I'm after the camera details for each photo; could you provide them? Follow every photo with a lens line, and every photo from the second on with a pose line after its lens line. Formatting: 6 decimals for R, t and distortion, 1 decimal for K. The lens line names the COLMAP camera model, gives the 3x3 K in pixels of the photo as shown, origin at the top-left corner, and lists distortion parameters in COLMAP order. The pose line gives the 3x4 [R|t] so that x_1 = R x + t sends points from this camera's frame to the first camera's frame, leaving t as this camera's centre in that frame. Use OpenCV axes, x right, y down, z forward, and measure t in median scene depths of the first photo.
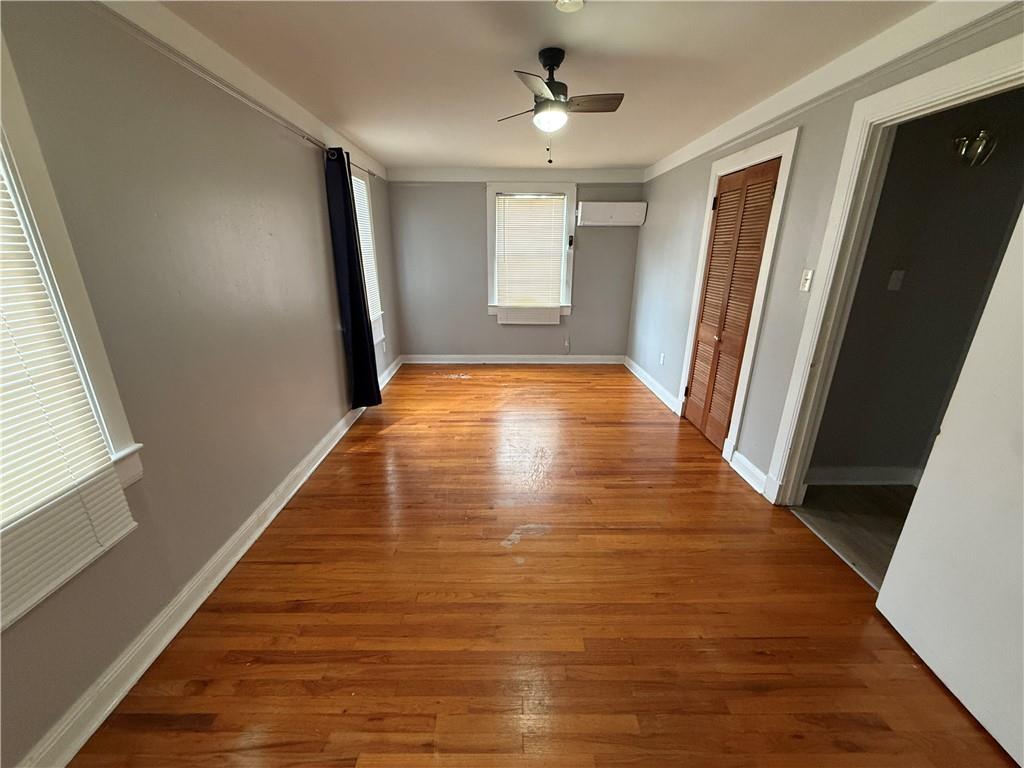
lens RADIAL K [[410.4, 0, 506.6], [0, 410.4, 387.0], [0, 0, 1]] dist [0.006664, -0.001456]
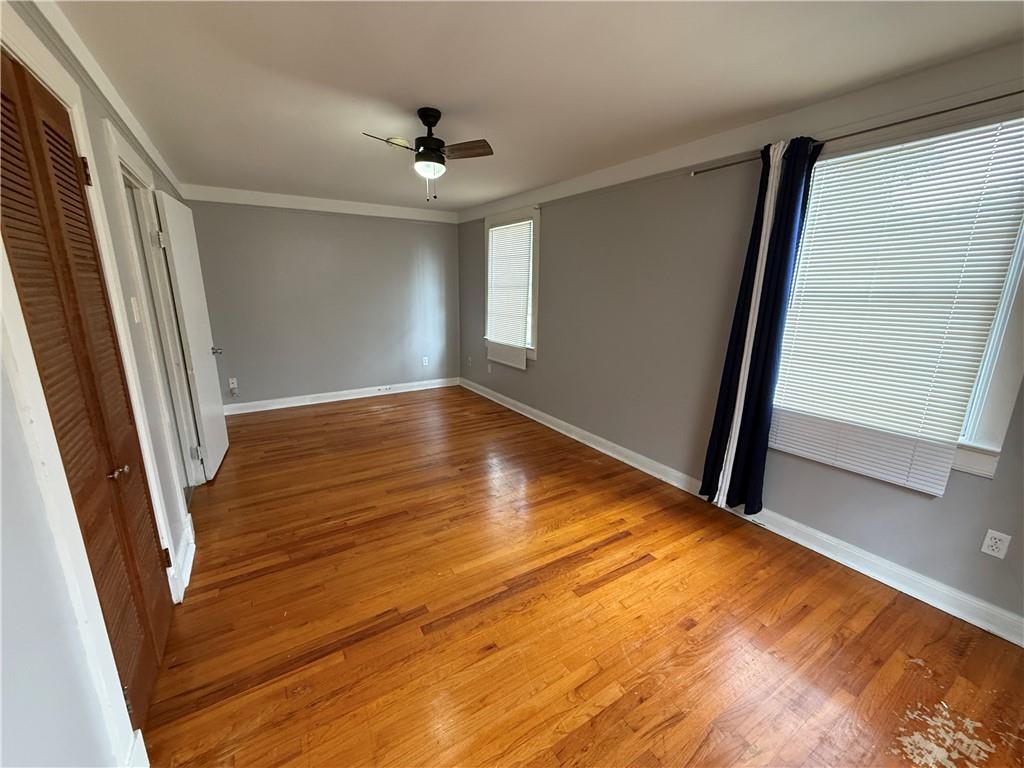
lens RADIAL K [[410.4, 0, 509.4], [0, 410.4, 384.6], [0, 0, 1]] dist [0.006664, -0.001456]
pose [[-0.852959, 0.108565, -0.510564, 0.422503], [-0.177564, 0.859449, 0.479394, -0.539296], [0.490849, 0.499561, -0.713797, 1.657678]]
